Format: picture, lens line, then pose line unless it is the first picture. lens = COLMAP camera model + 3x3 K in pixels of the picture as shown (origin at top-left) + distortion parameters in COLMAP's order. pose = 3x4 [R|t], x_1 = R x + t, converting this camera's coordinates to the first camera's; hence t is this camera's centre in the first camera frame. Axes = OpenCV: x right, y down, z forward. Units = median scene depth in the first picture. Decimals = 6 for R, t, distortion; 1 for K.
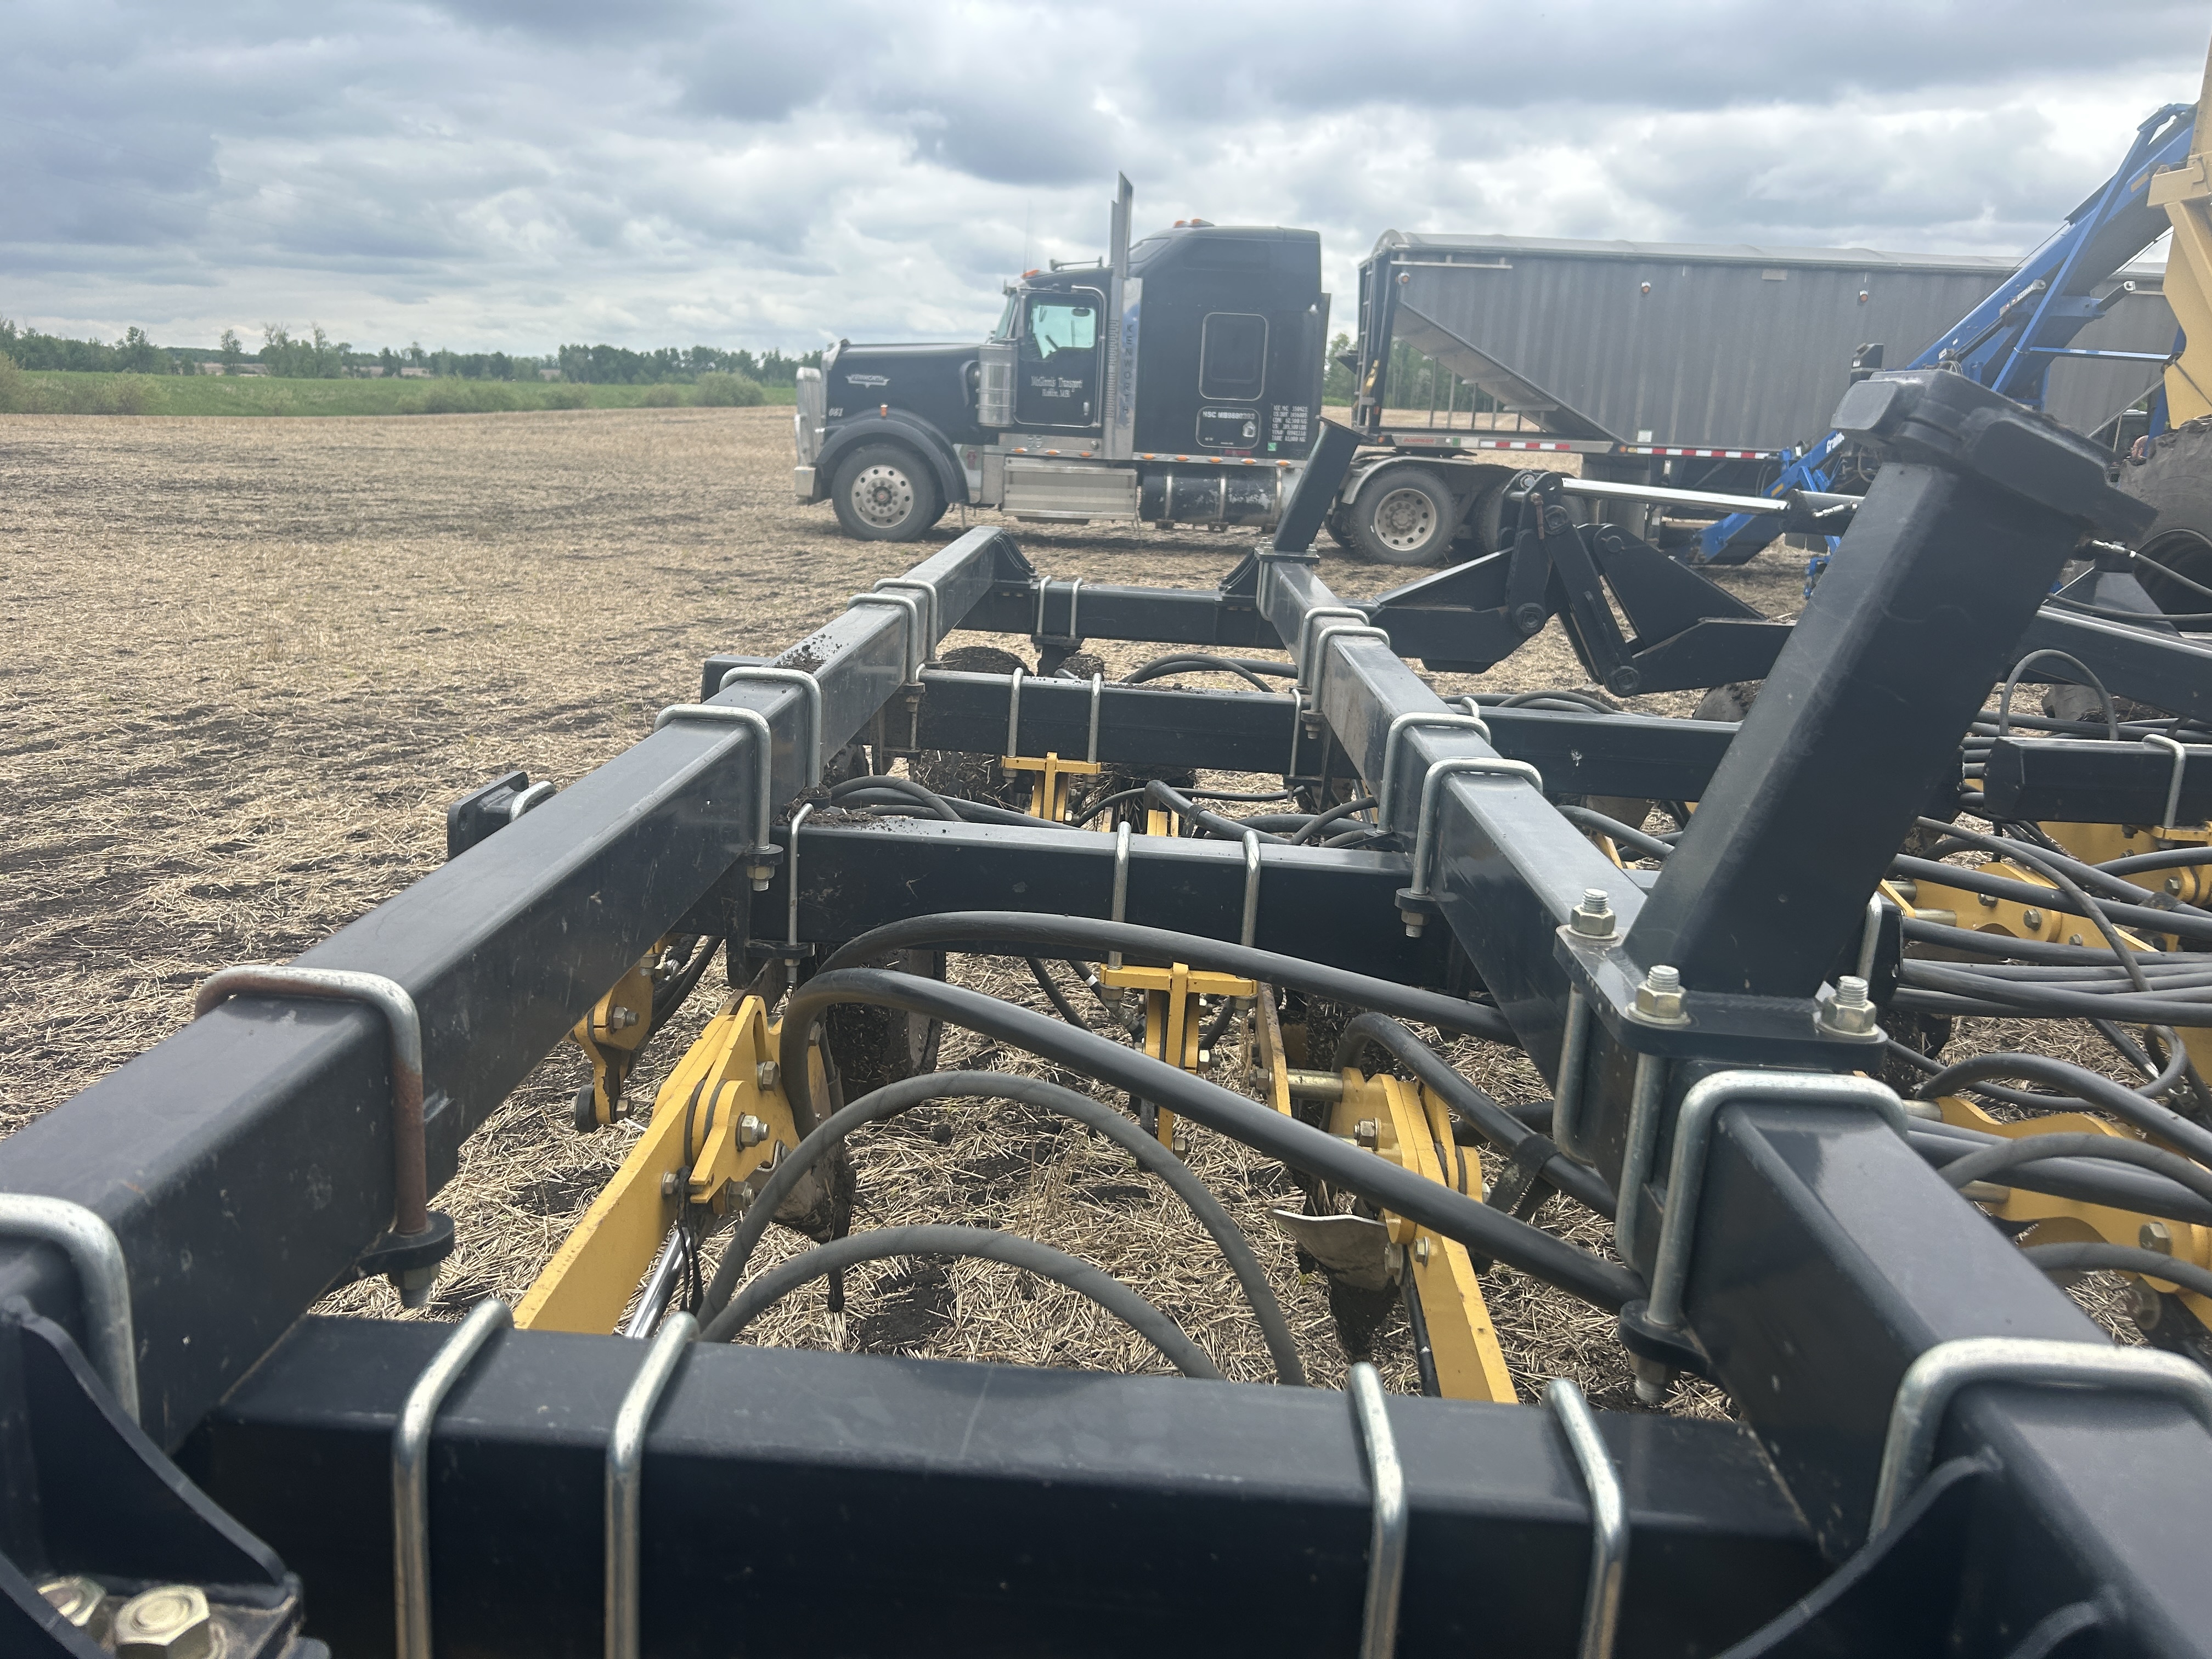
lens RADIAL K [[1659.0, 0, 1103.3], [0, 1659.0, 828.1], [0, 0, 1]] dist [0.049703, -0.052915]
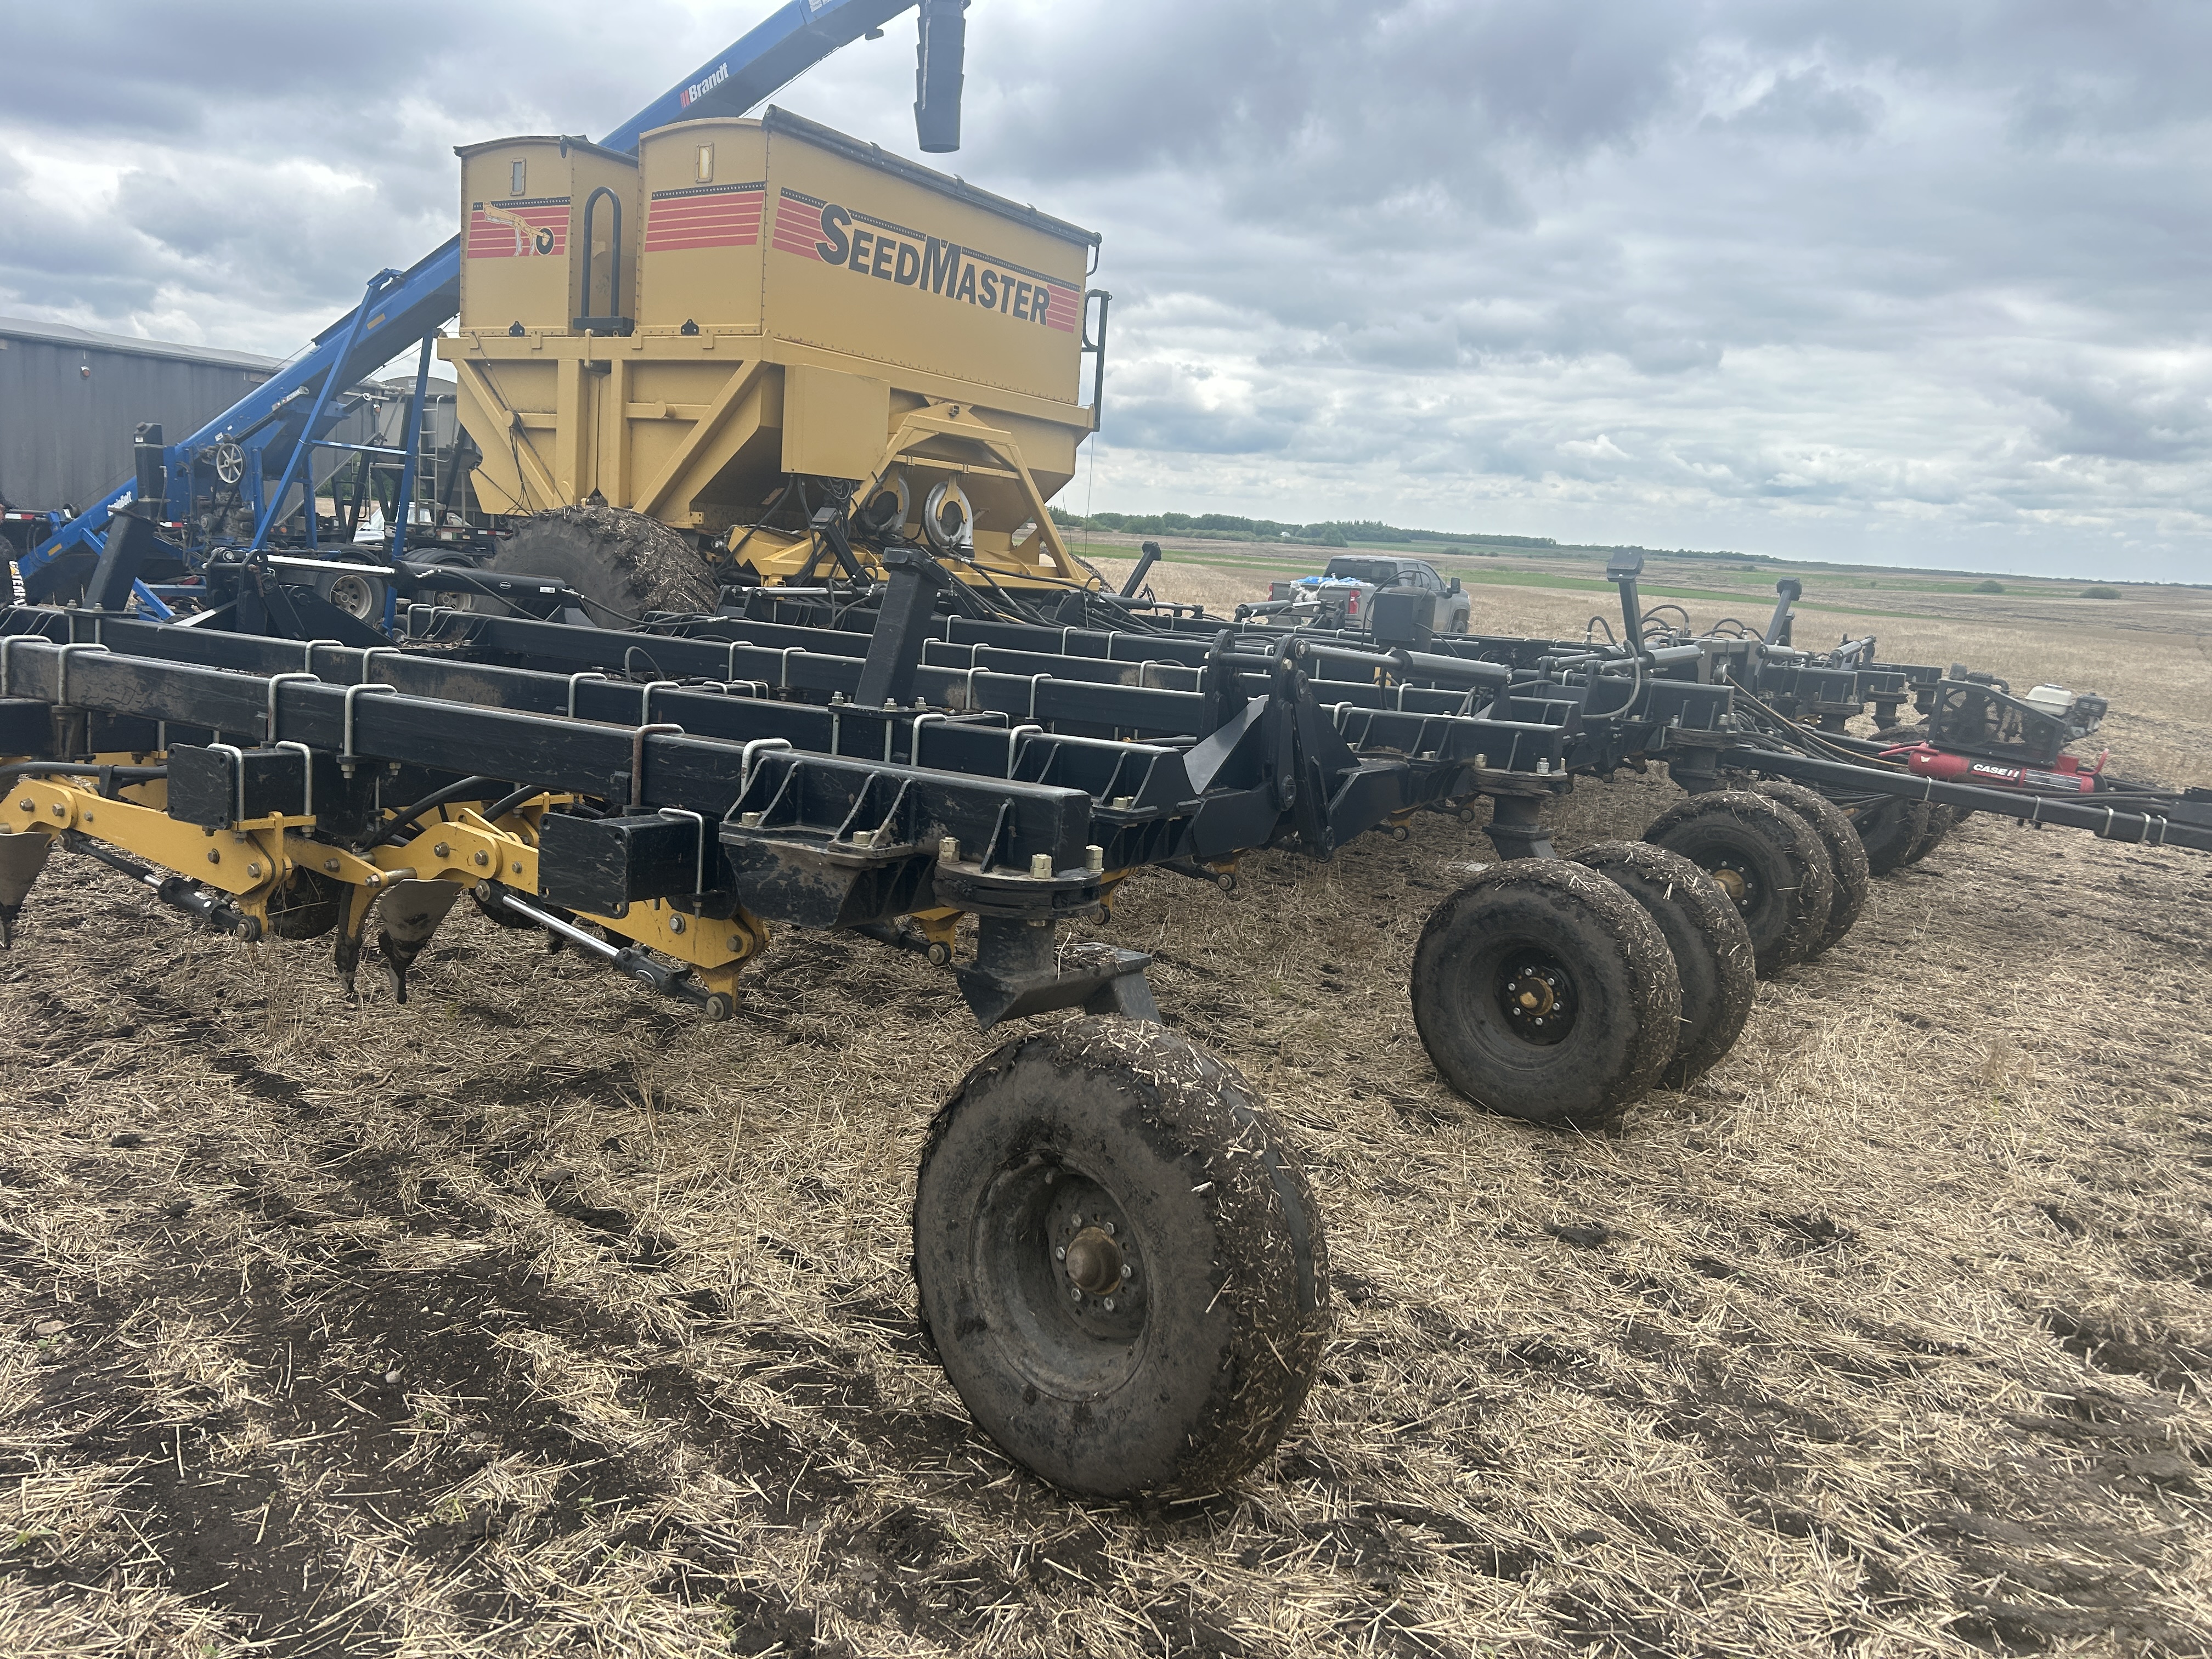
lens RADIAL K [[1659.0, 0, 1115.3], [0, 1659.0, 799.7], [0, 0, 1]] dist [0.049703, -0.052915]
pose [[0.501726, -0.135181, 0.854399, -0.050756], [0.174013, 0.983295, 0.053389, 0.003611], [-0.847343, 0.121890, 0.516868, -0.026225]]
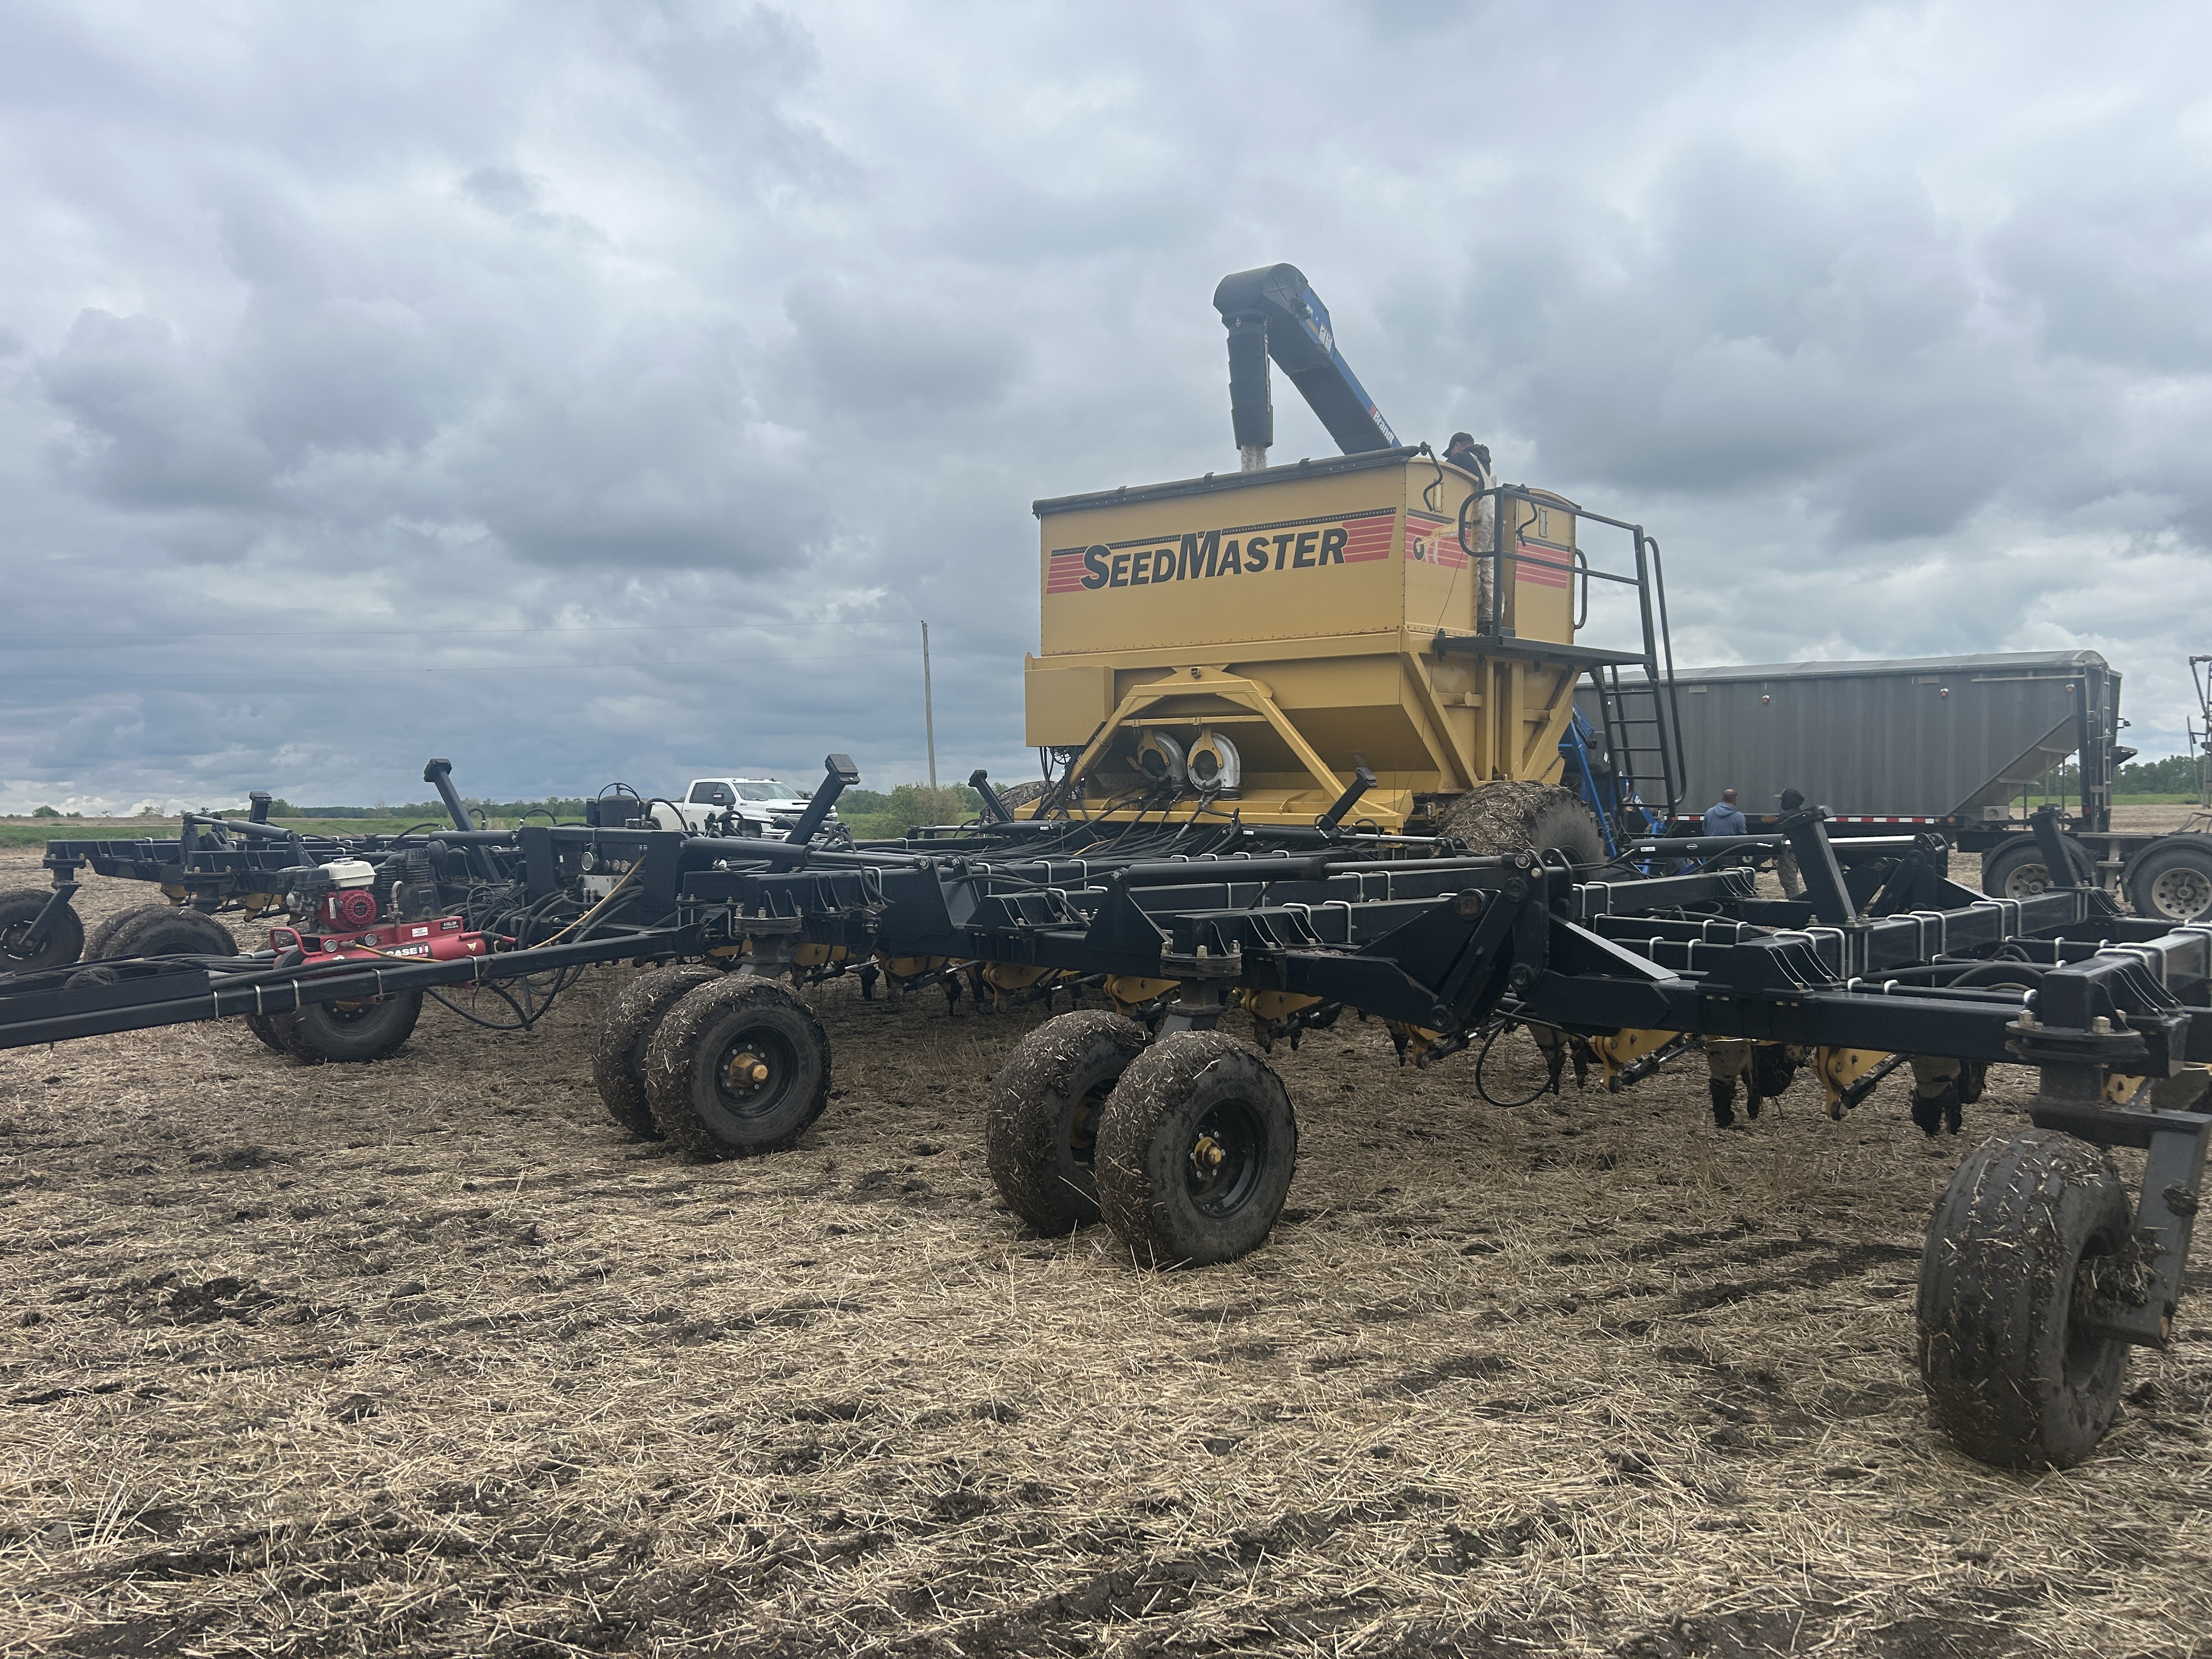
lens RADIAL K [[1659.0, 0, 1088.2], [0, 1659.0, 838.6], [0, 0, 1]] dist [0.049703, -0.052915]
pose [[0.779945, -0.031214, -0.625070, 0.248628], [-0.118782, 0.973219, -0.196813, 0.033511], [0.614473, 0.227750, 0.755349, -0.087941]]
